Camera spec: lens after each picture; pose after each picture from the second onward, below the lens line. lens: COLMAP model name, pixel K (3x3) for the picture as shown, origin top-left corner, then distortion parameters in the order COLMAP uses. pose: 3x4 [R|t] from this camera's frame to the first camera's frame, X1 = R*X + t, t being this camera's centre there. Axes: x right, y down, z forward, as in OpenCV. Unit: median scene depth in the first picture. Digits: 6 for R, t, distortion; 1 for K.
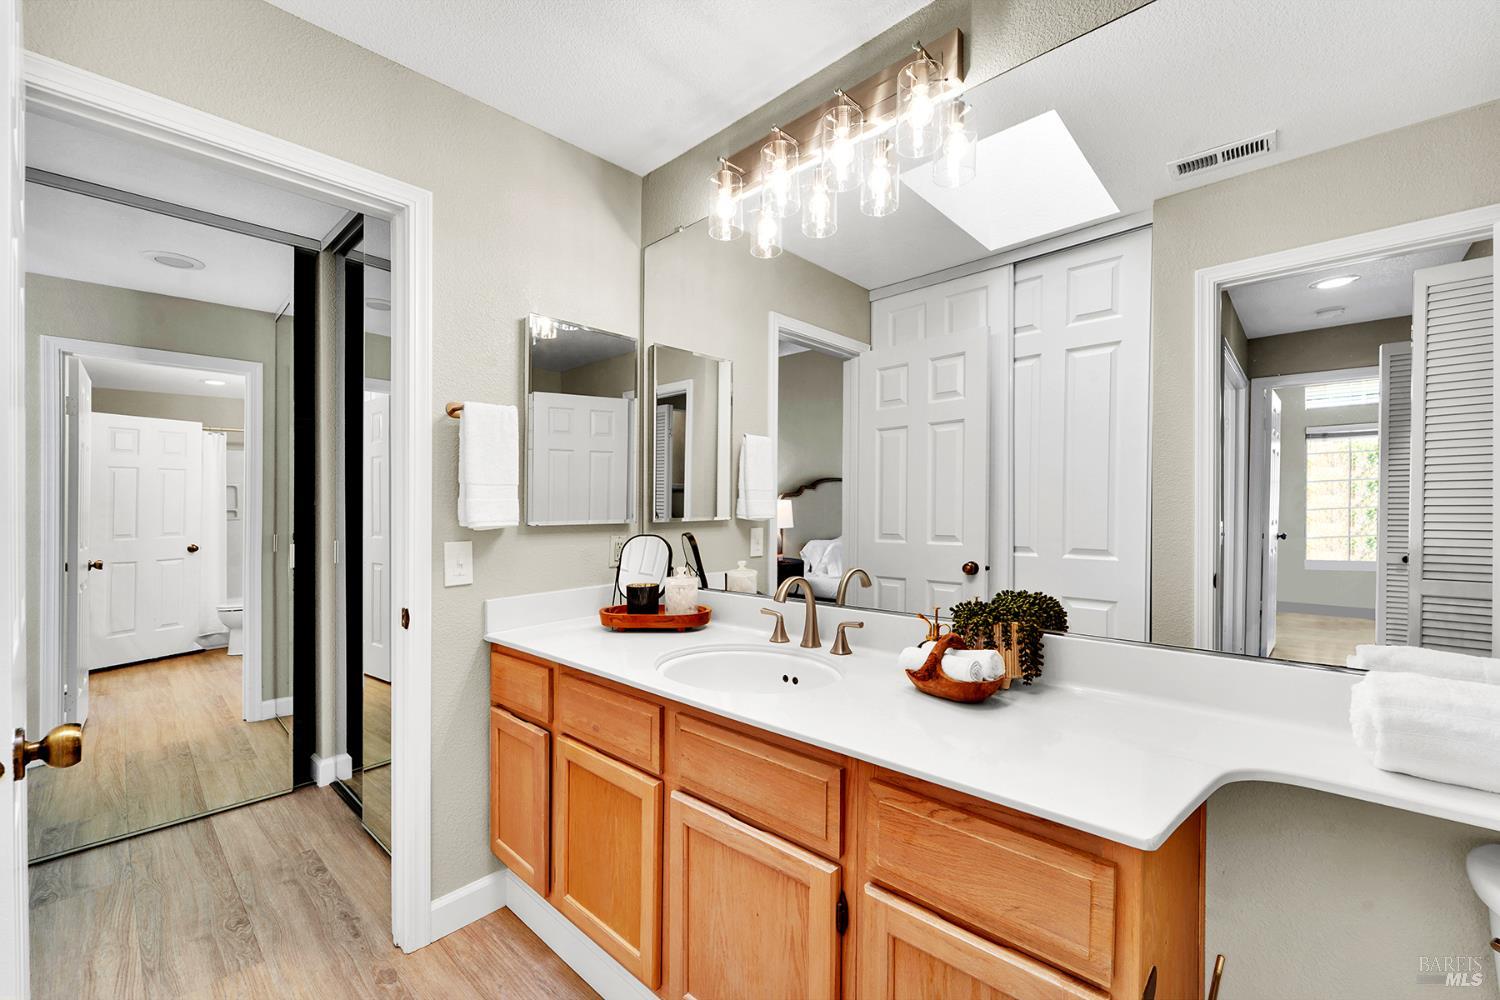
lens RADIAL K [[598.5, 0, 749.6], [0, 598.5, 514.7], [0, 0, 1]] dist [-0.001786, -0.000233]
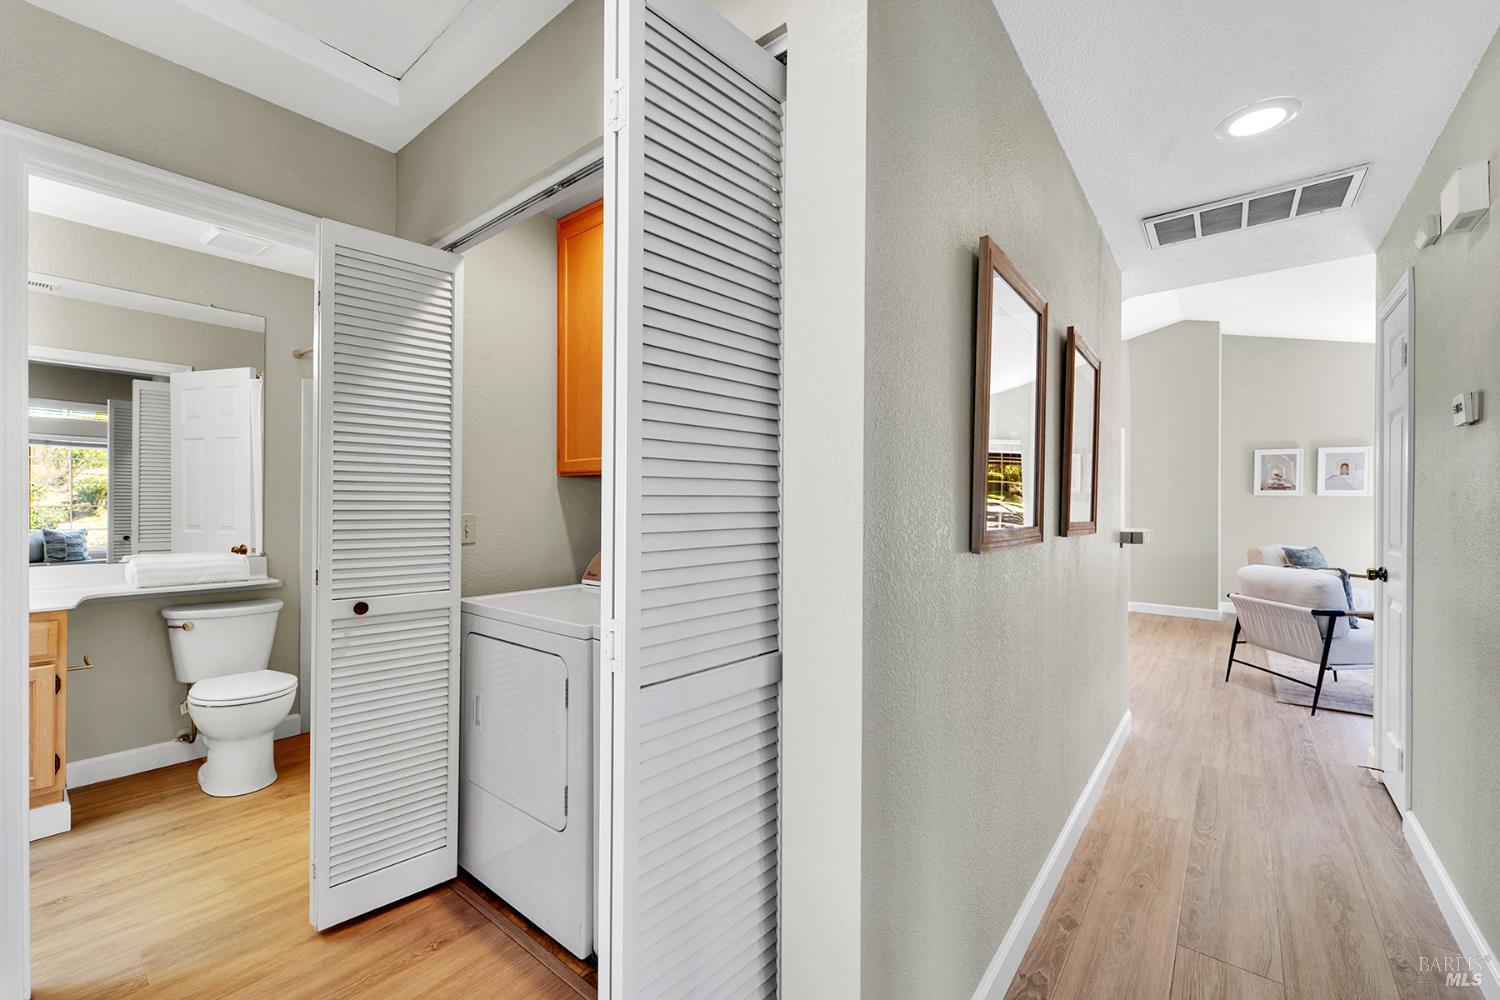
lens RADIAL K [[612.3, 0, 760.2], [0, 612.3, 495.3], [0, 0, 1]] dist [-0.002531, -0.000206]
pose [[-0.076794, 0.017634, 0.996891, -0.690905], [0.004721, 0.999839, -0.017322, 0.008646], [-0.997036, 0.003376, -0.076865, -0.581359]]
